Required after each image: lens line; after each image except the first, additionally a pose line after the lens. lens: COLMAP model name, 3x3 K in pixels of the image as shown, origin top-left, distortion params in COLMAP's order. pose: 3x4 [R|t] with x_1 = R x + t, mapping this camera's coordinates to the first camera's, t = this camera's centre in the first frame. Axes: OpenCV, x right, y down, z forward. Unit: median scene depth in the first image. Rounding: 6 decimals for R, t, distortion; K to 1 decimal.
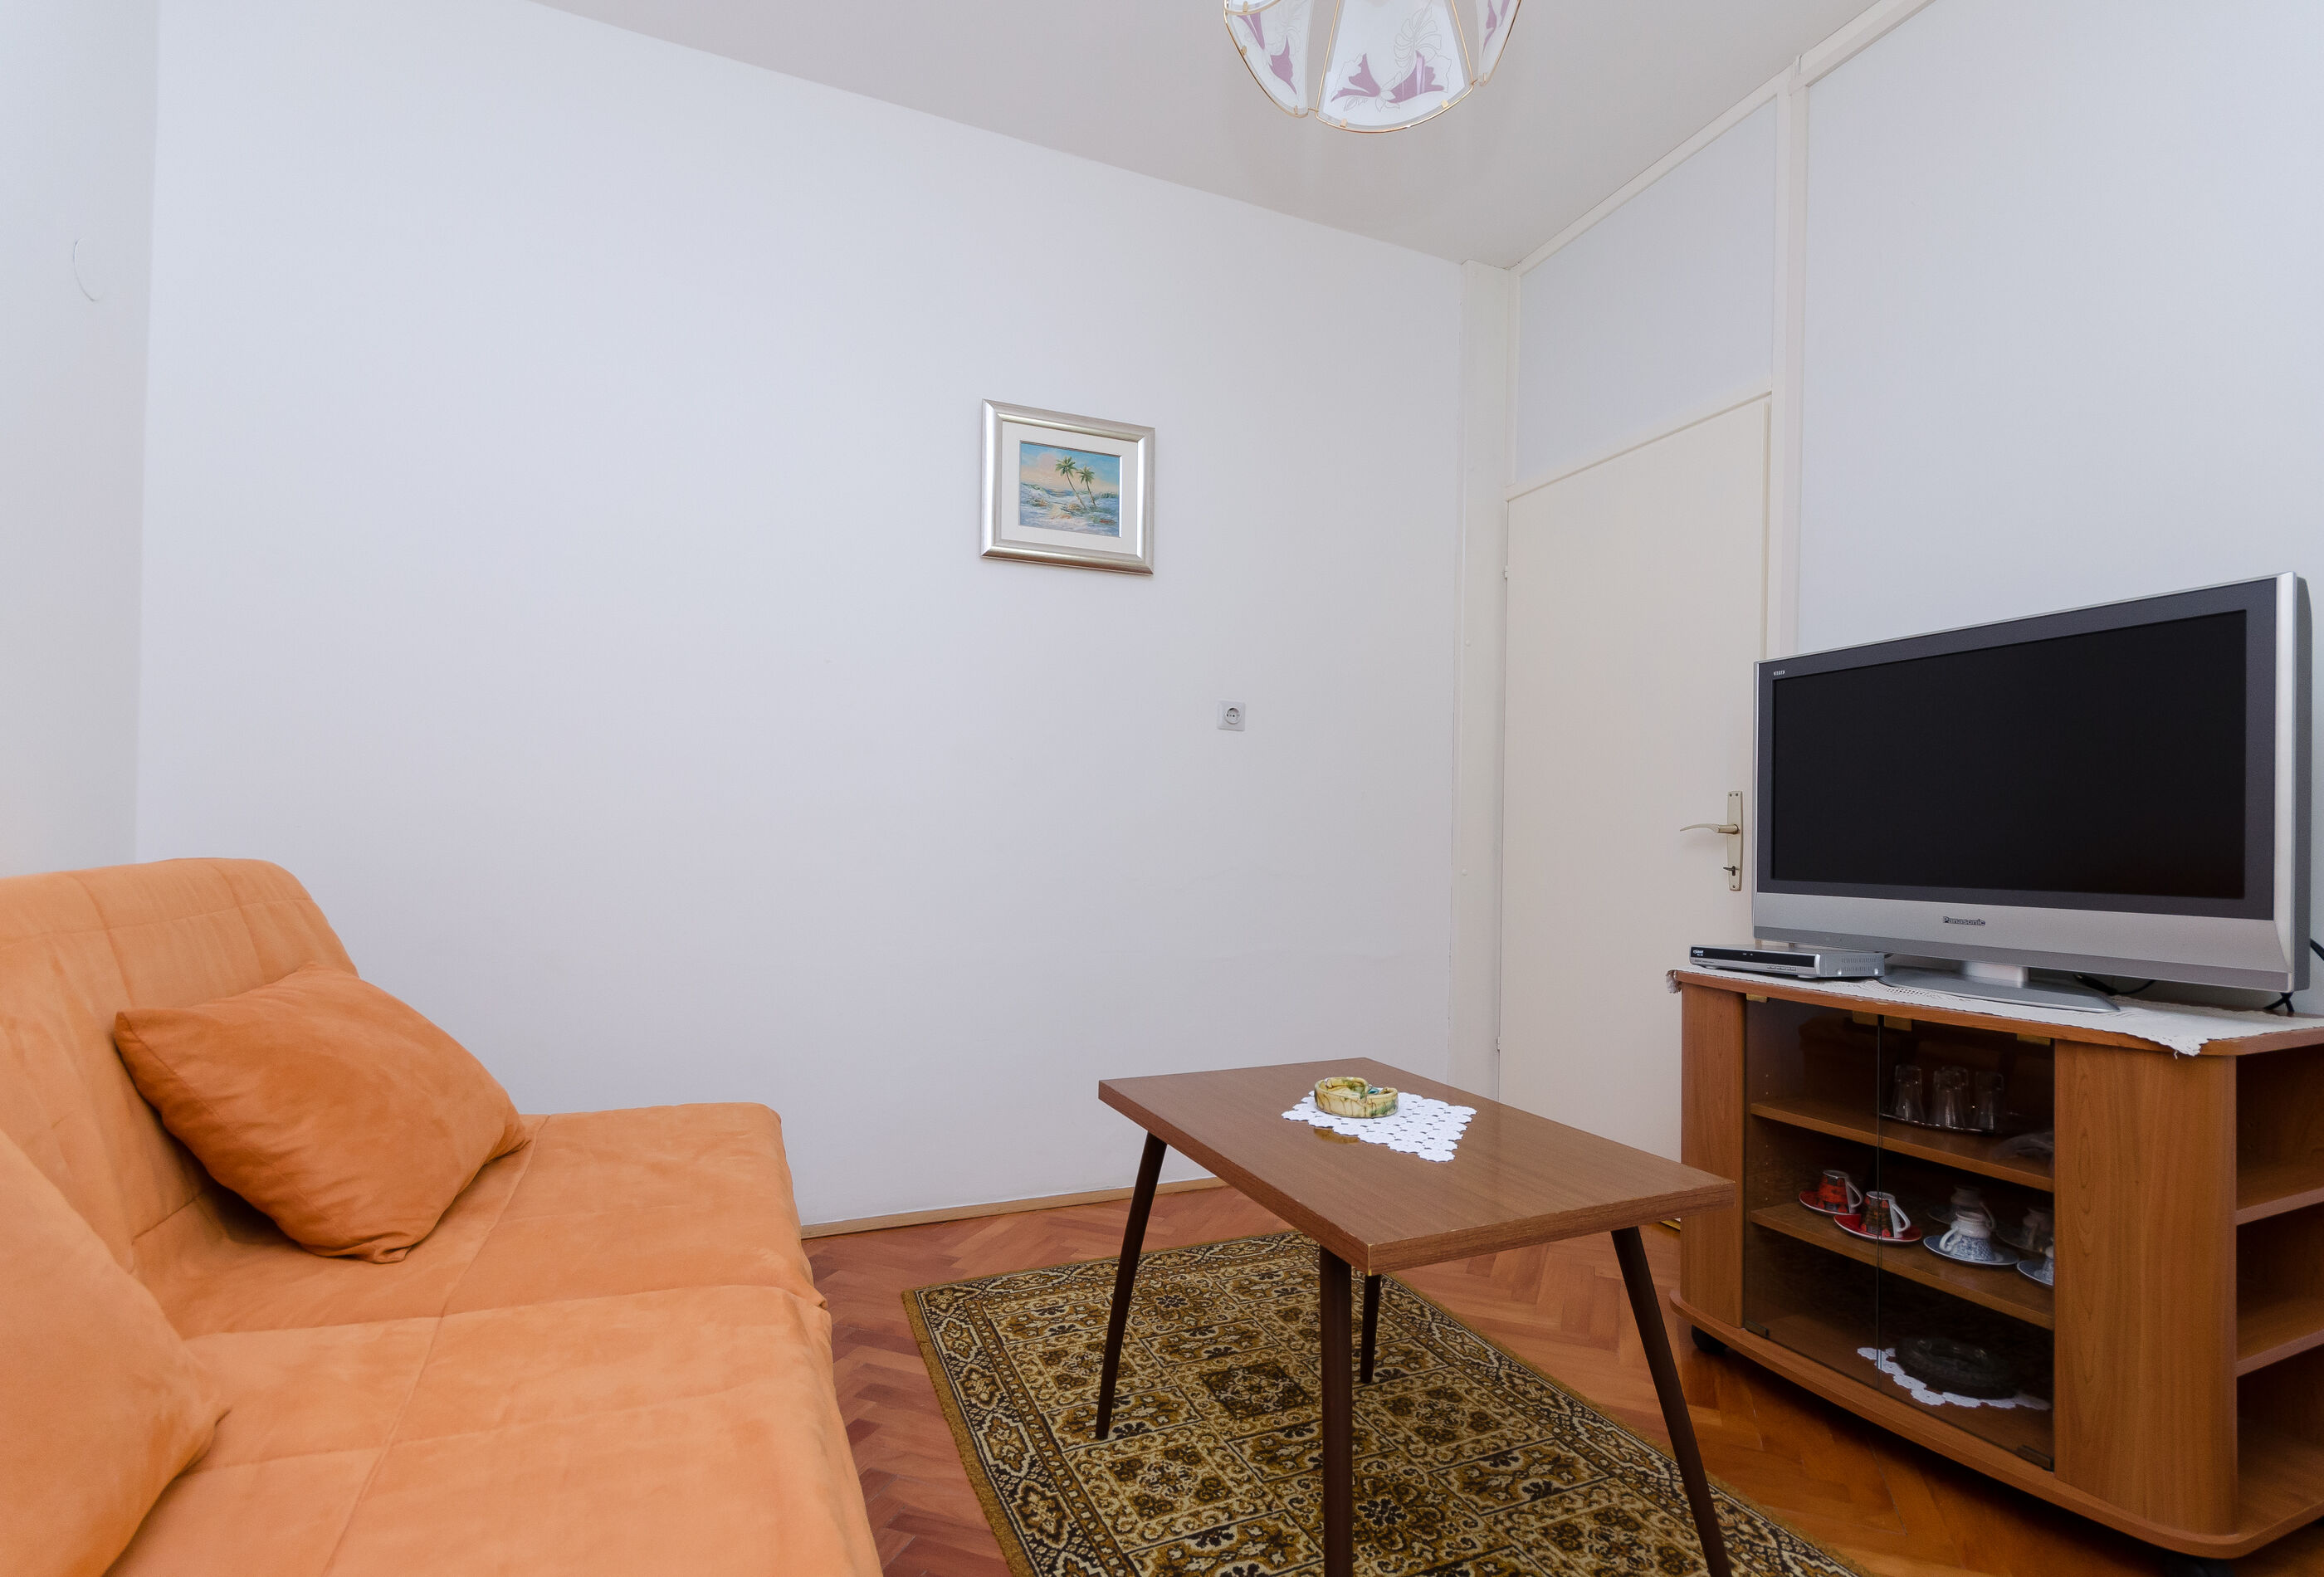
lens RADIAL K [[1085.4, 0, 1199.1], [0, 1085.4, 816.5], [0, 0, 1]] dist [0.000527, 0.000297]
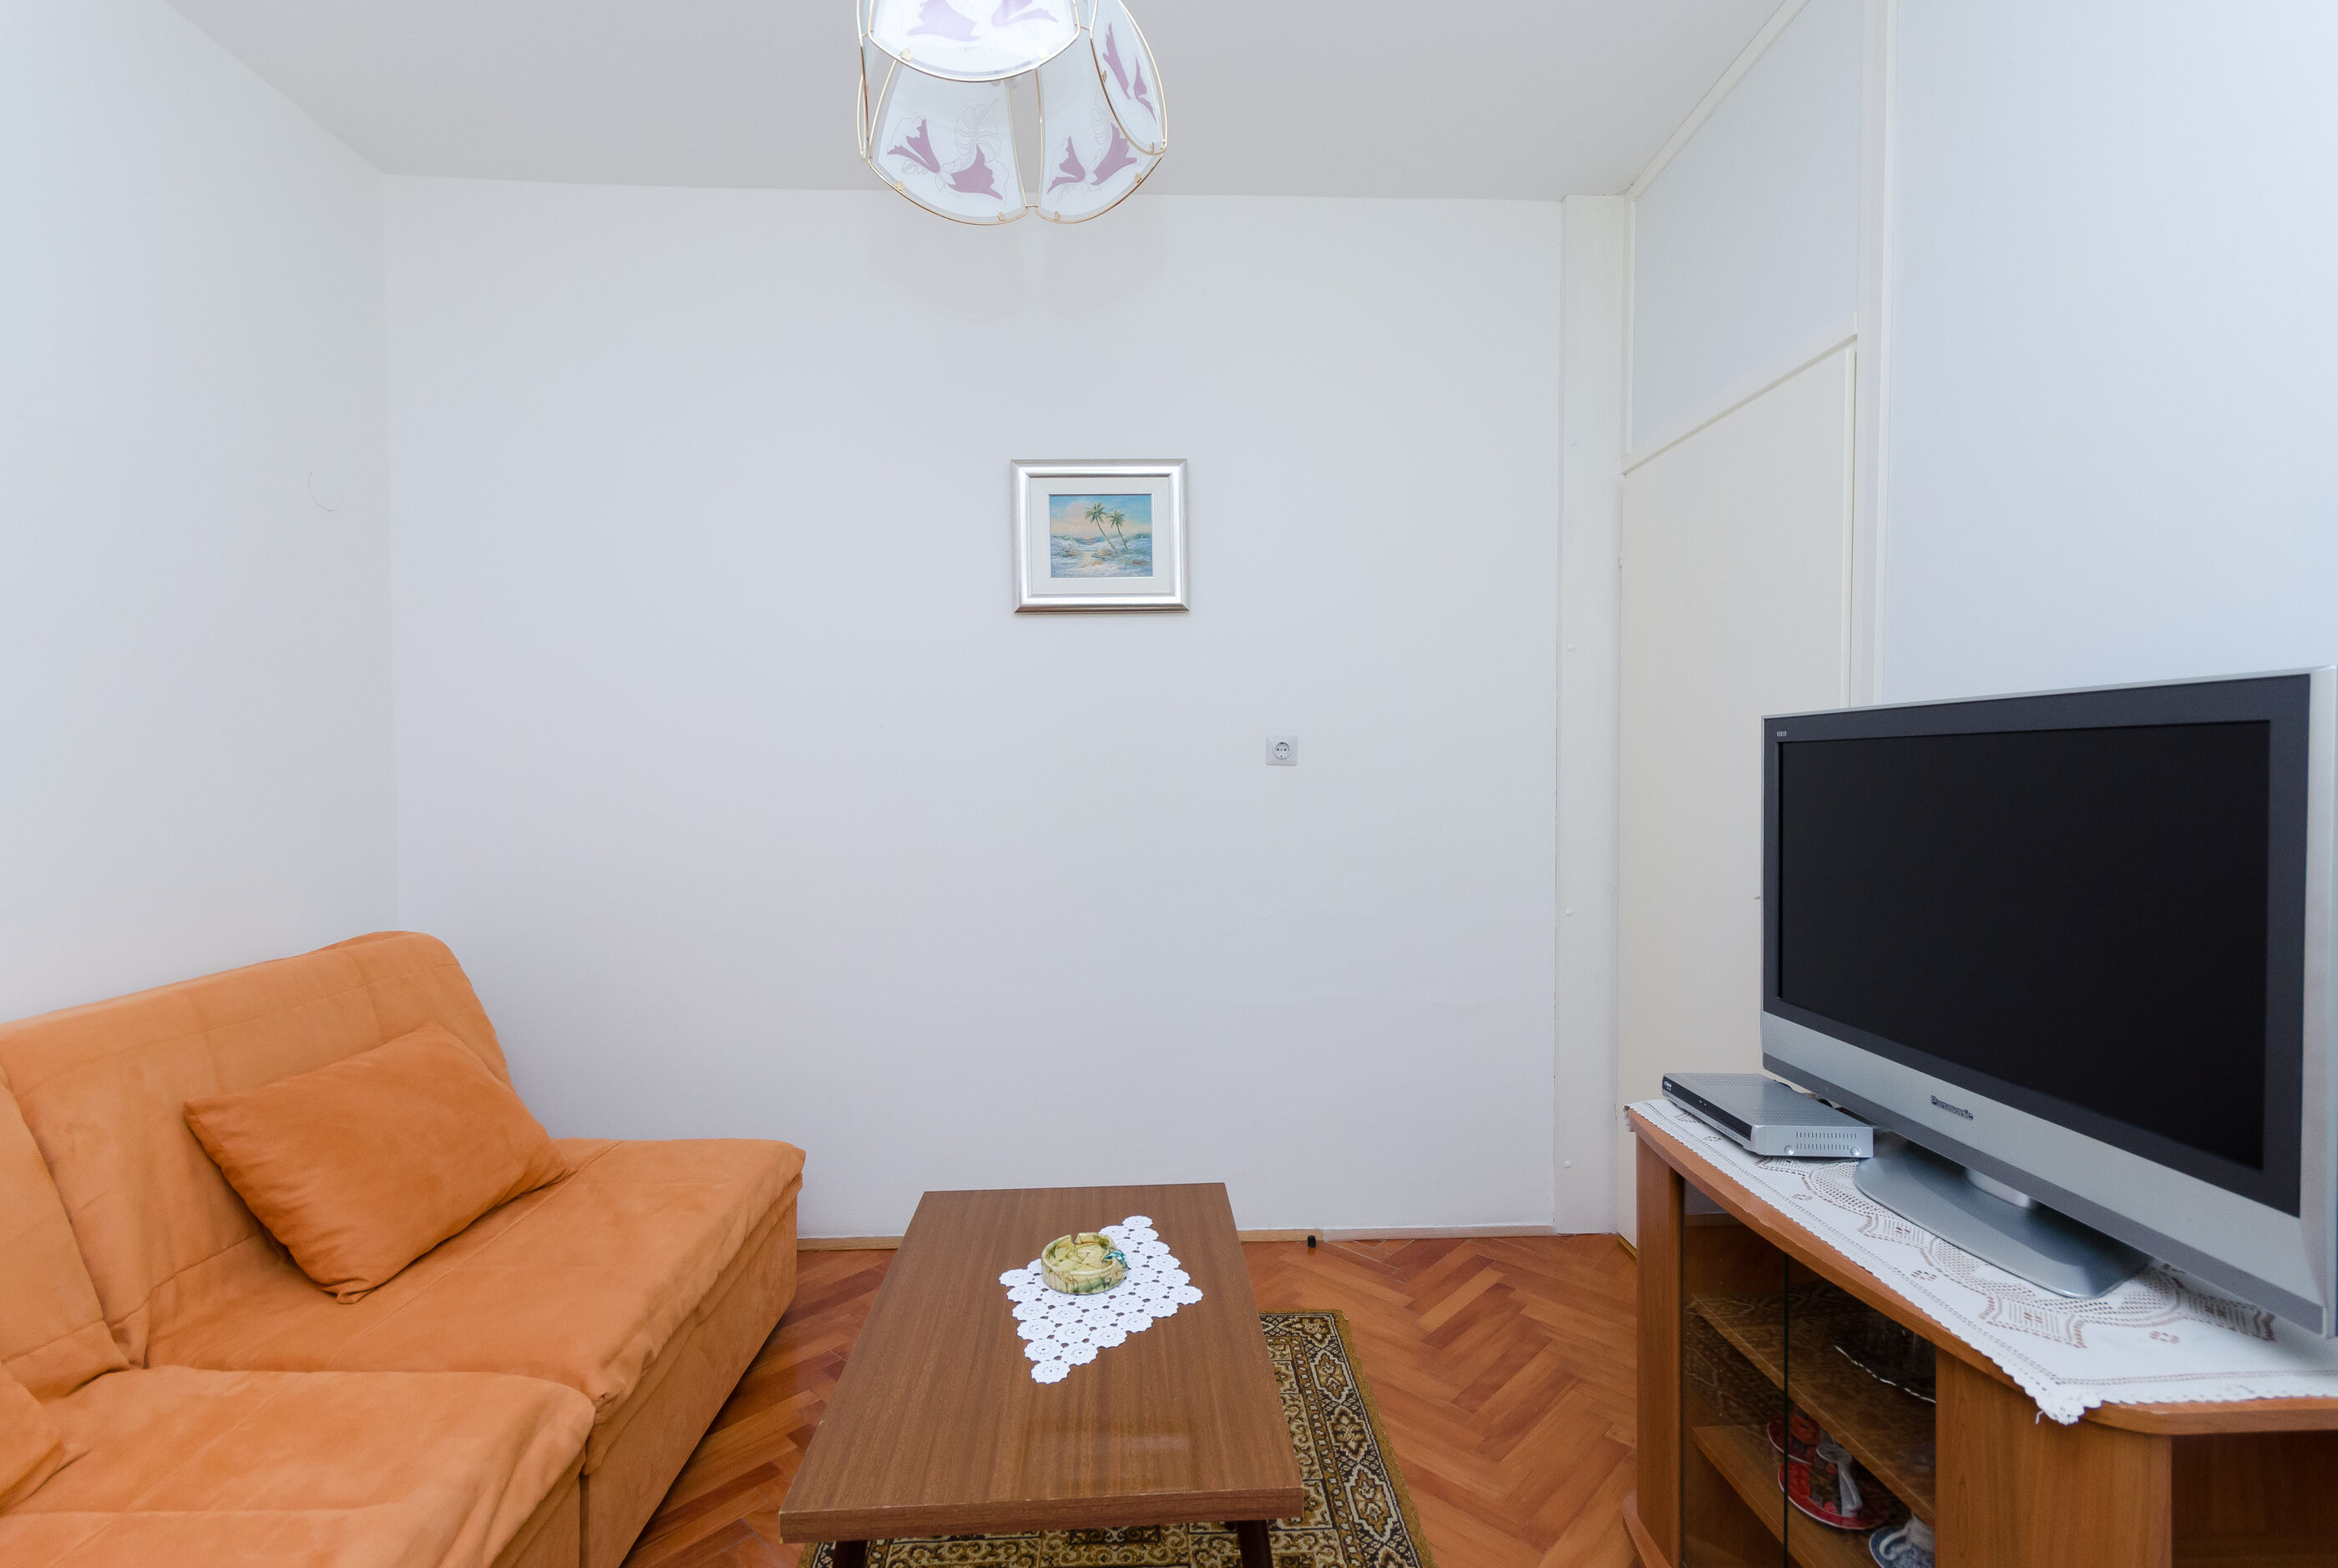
lens RADIAL K [[1082.2, 0, 1169.0], [0, 1082.2, 784.0], [0, 0, 1]] dist [0.002946, 0.000299]
pose [[0.929334, -0.020662, -0.368661, 0.406591], [0.032817, 0.999104, 0.026730, -0.129916], [0.367779, -0.036939, 0.929179, 0.117323]]
